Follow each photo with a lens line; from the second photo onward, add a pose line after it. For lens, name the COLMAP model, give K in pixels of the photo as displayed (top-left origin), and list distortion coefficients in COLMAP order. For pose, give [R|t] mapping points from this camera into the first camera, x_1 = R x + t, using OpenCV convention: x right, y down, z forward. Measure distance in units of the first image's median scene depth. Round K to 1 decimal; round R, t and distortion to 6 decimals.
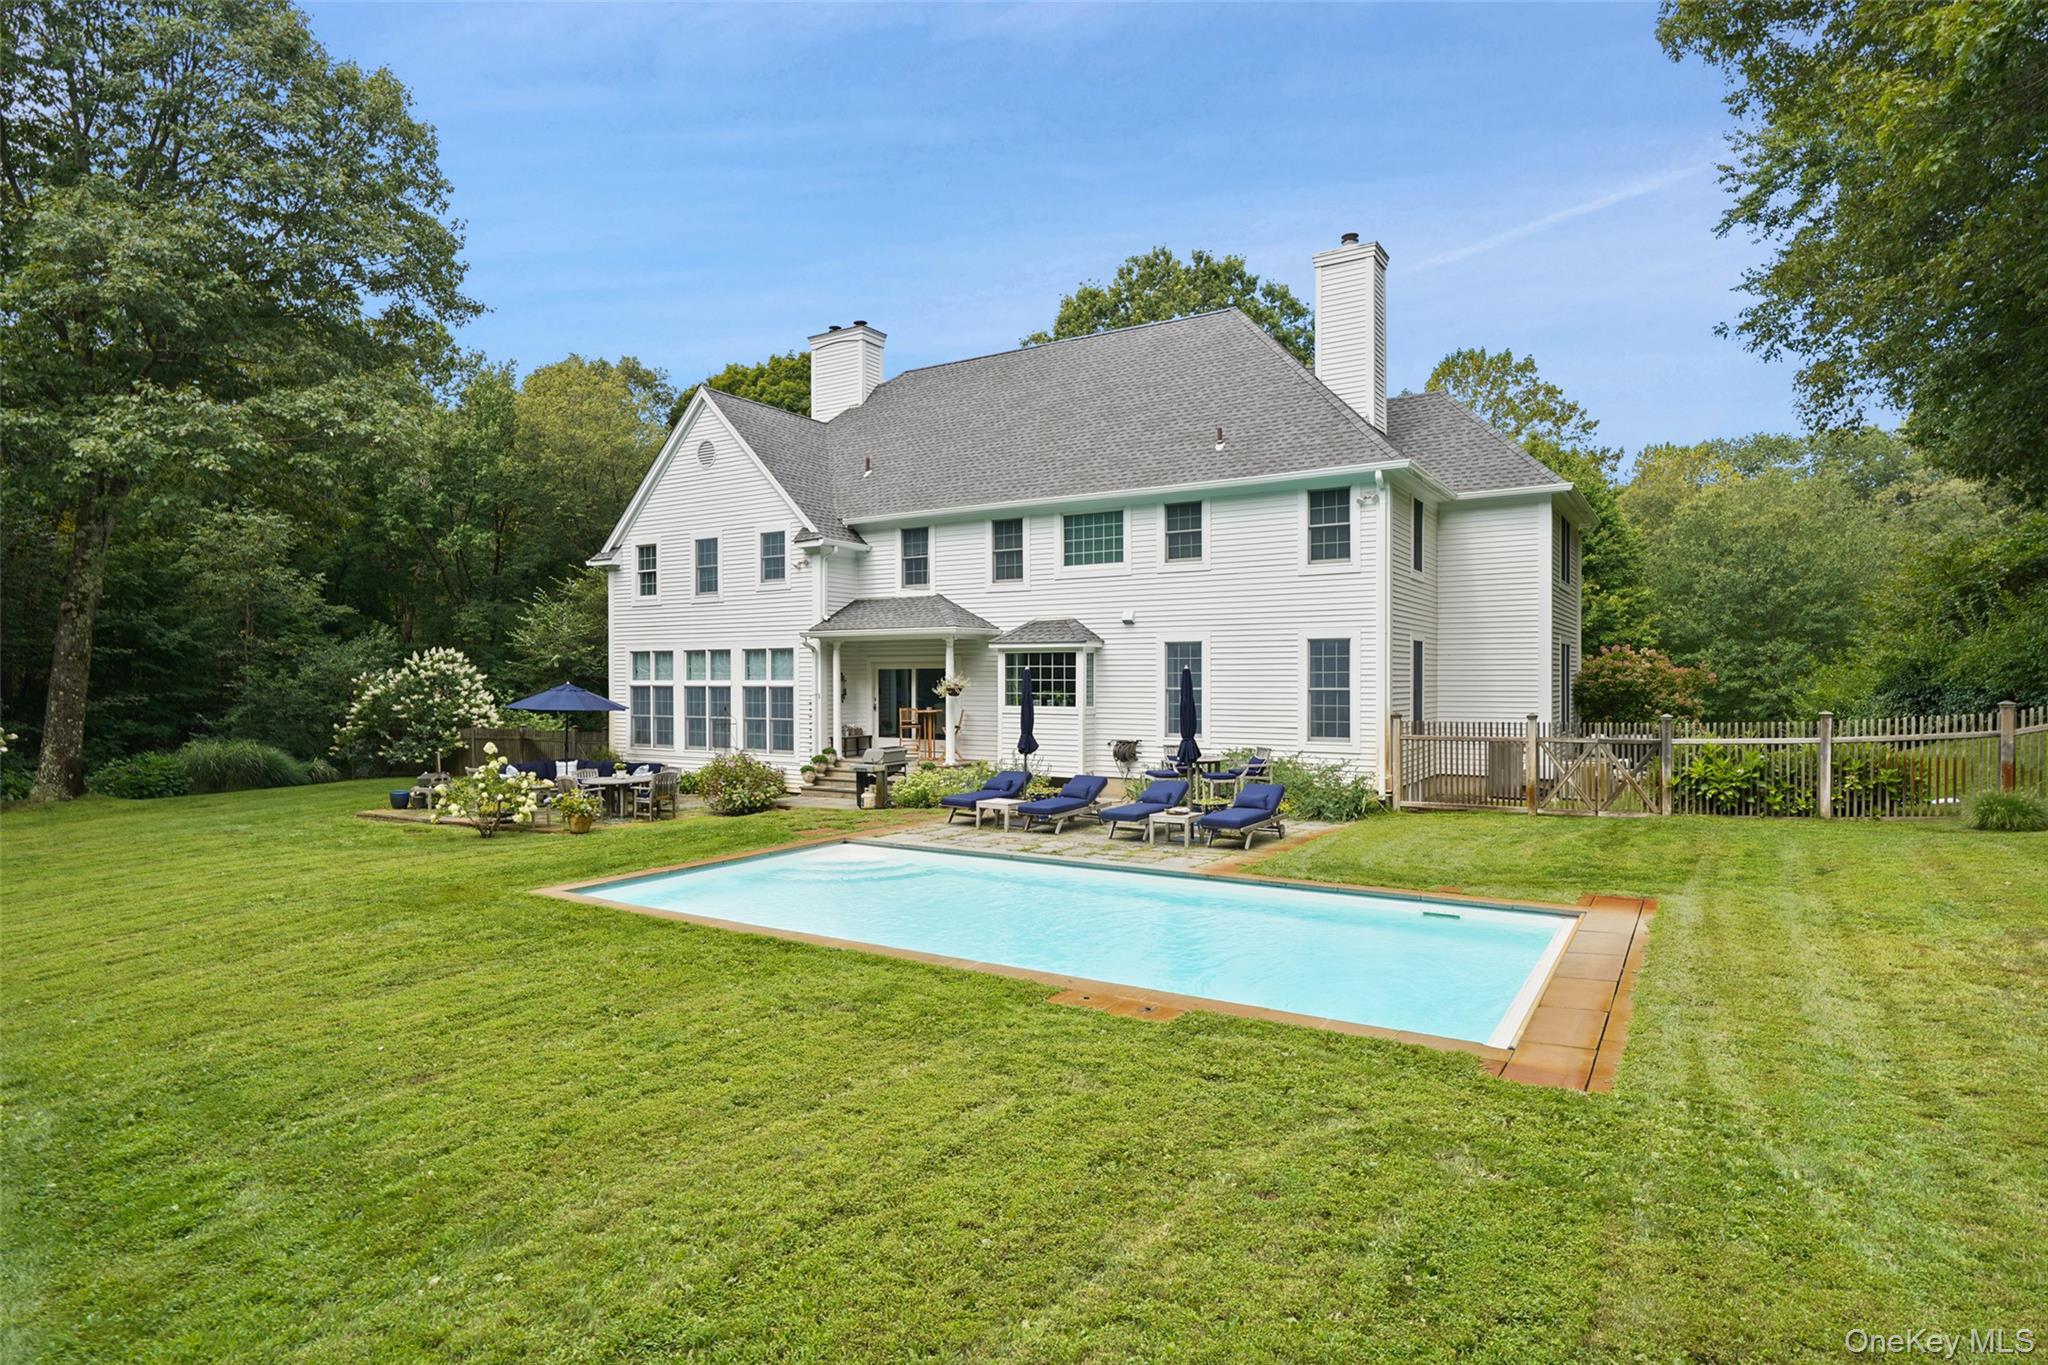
lens RADIAL K [[1103.2, 0, 1024.0], [0, 1103.2, 682.5], [0, 0, 1]] dist [-0.002186, -0.000154]
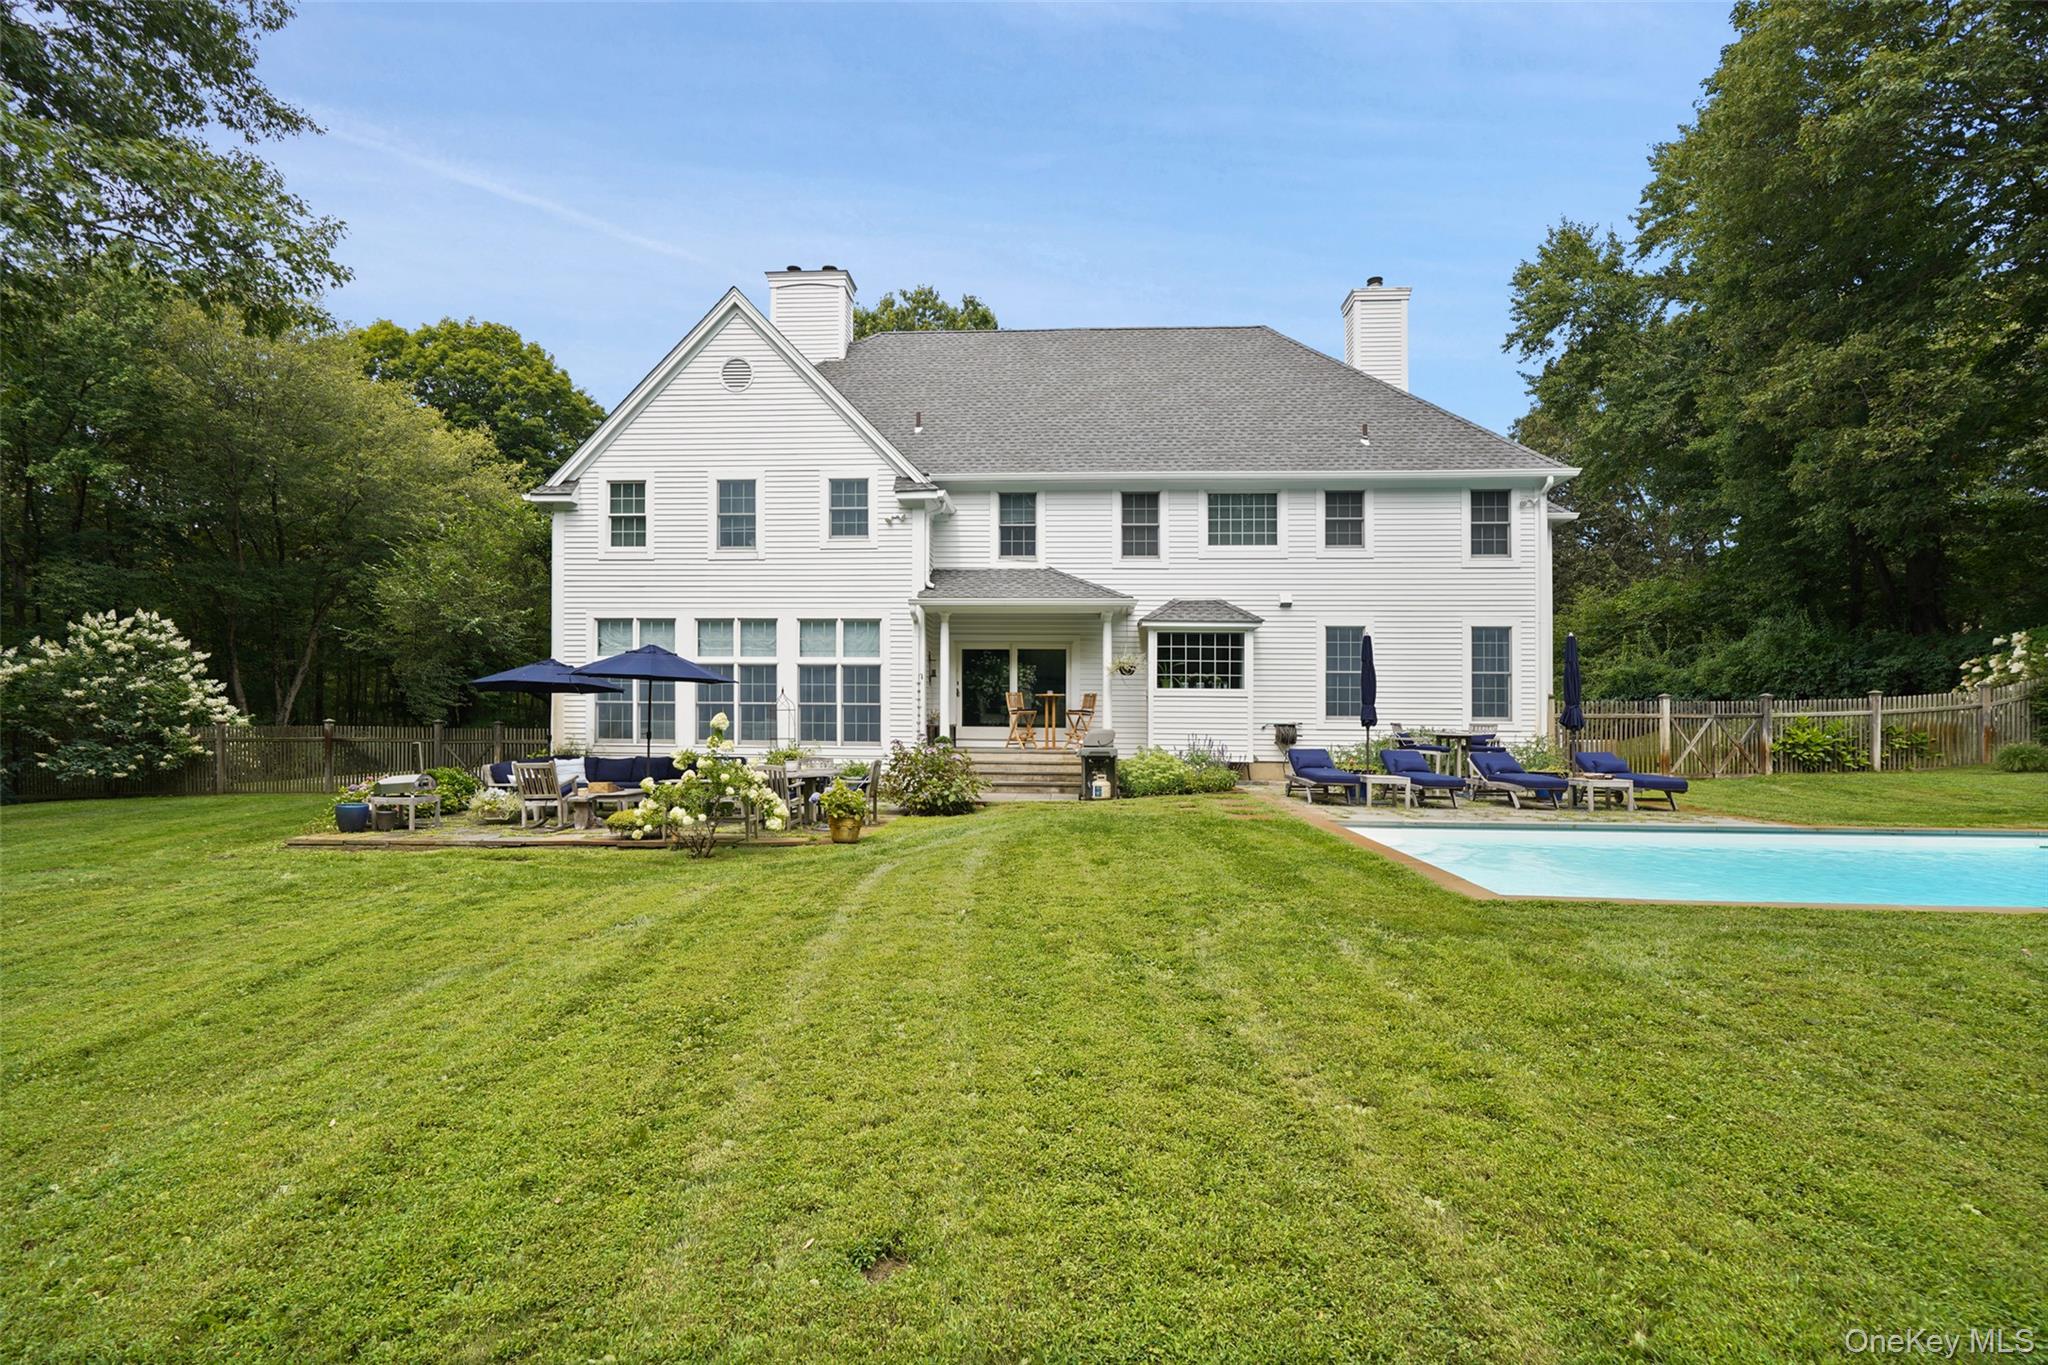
lens RADIAL K [[941.8, 0, 1021.8], [0, 941.8, 712.1], [0, 0, 1]] dist [-0.009127, 0.000355]
pose [[0.878100, 0.009630, 0.478381, -0.466366], [-0.008317, 0.999954, -0.004864, 0.043009], [-0.478405, 0.000292, 0.878139, 0.328240]]
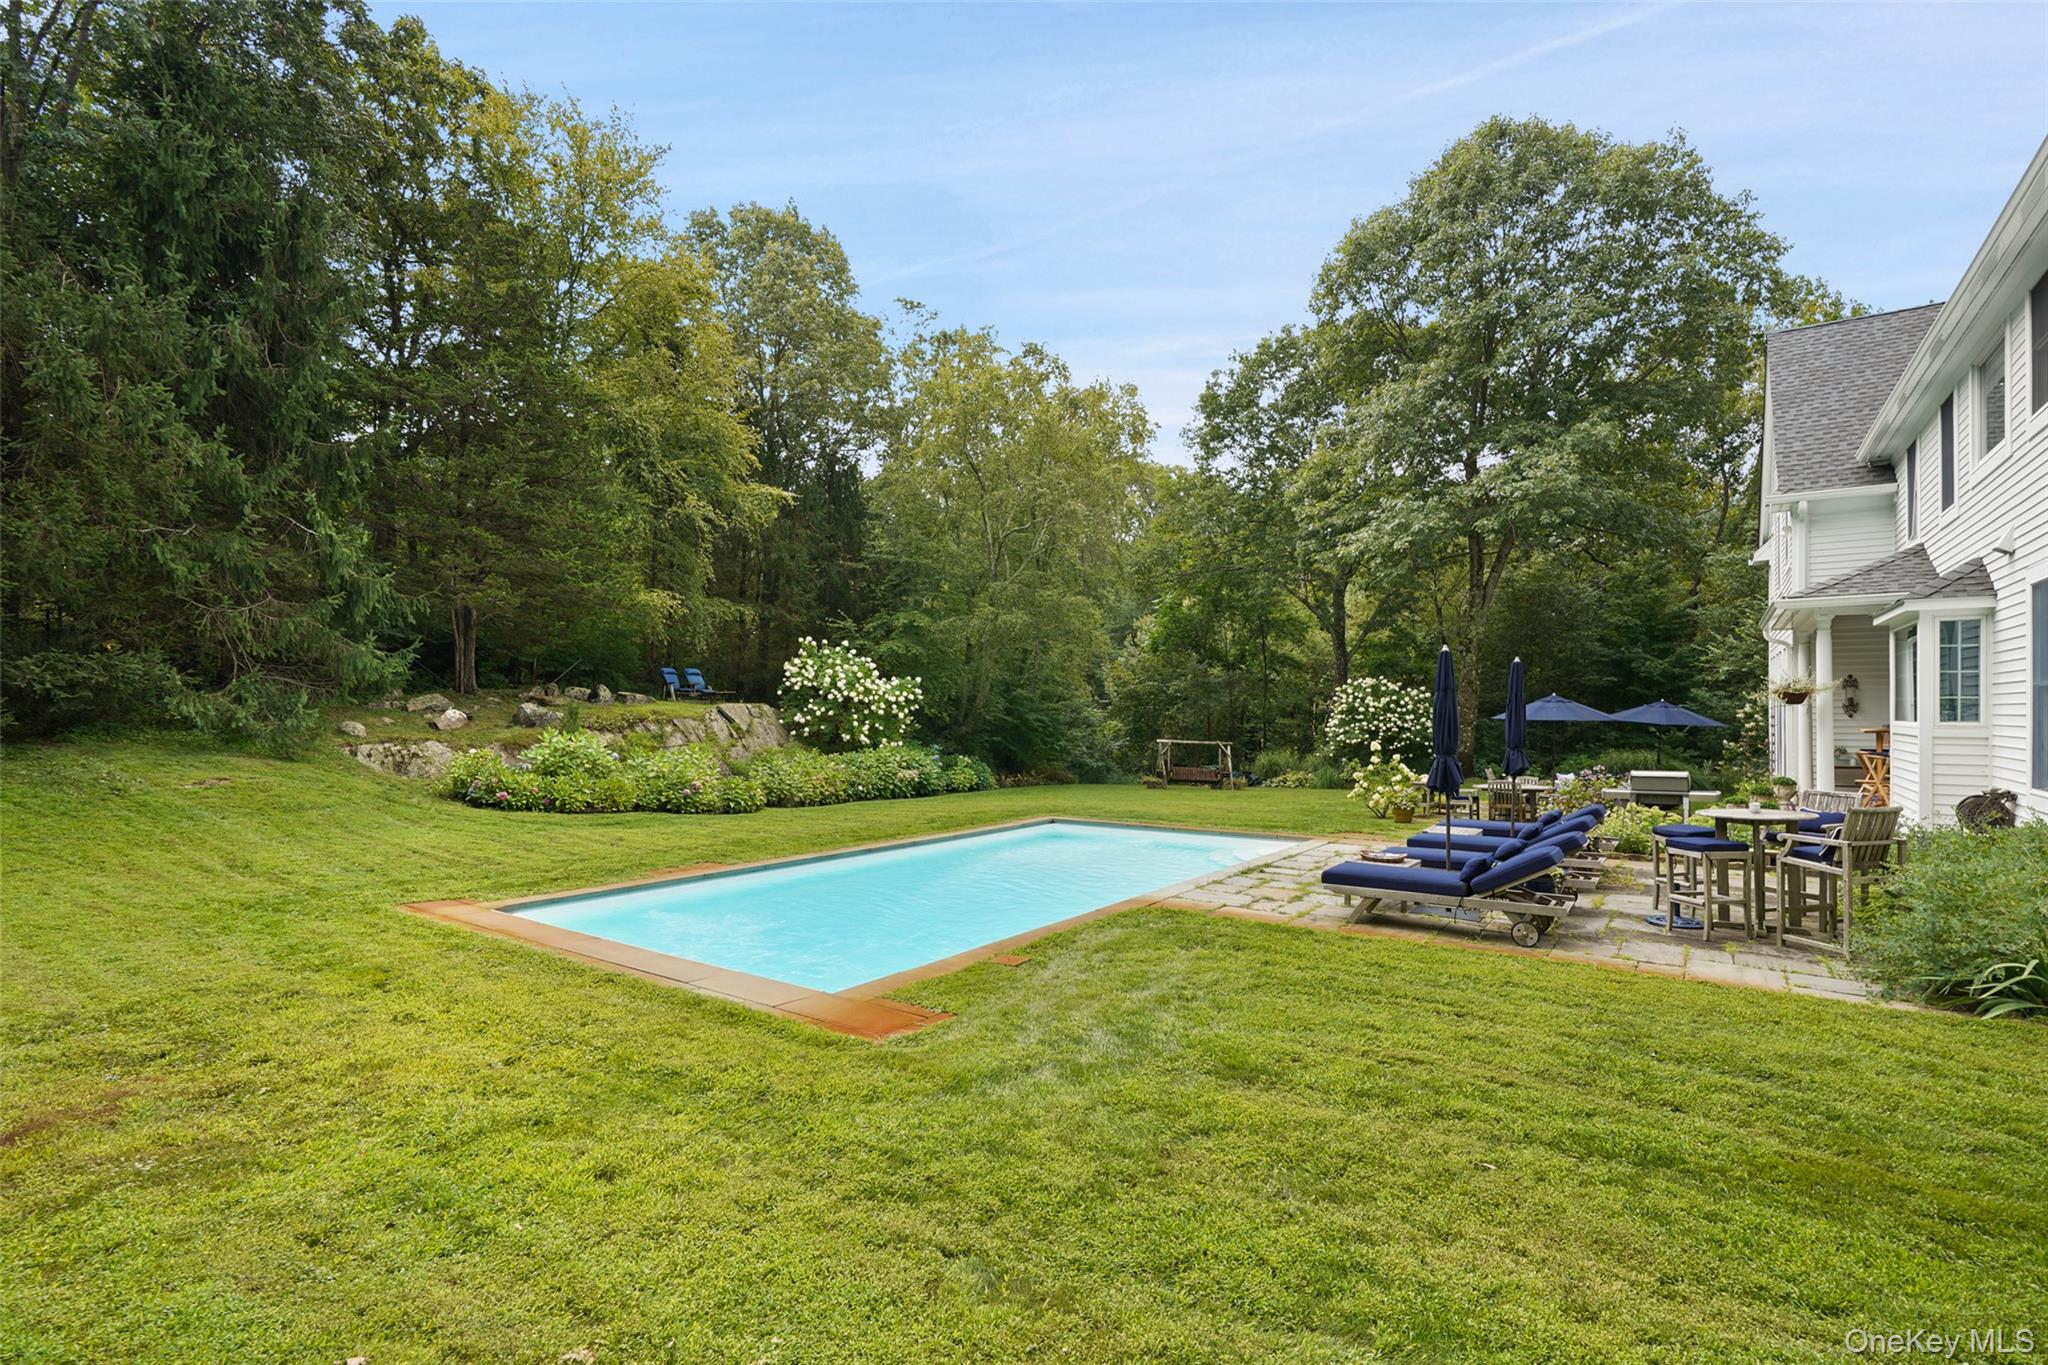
lens RADIAL K [[971.5, 0, 1024.6], [0, 971.5, 696.3], [0, 0, 1]] dist [-0.002383, 0.000602]
pose [[-0.058389, -0.014843, -0.998184, 0.495909], [-0.003338, 0.999887, -0.014673, 0.015773], [0.998288, 0.002475, -0.058432, 0.523870]]
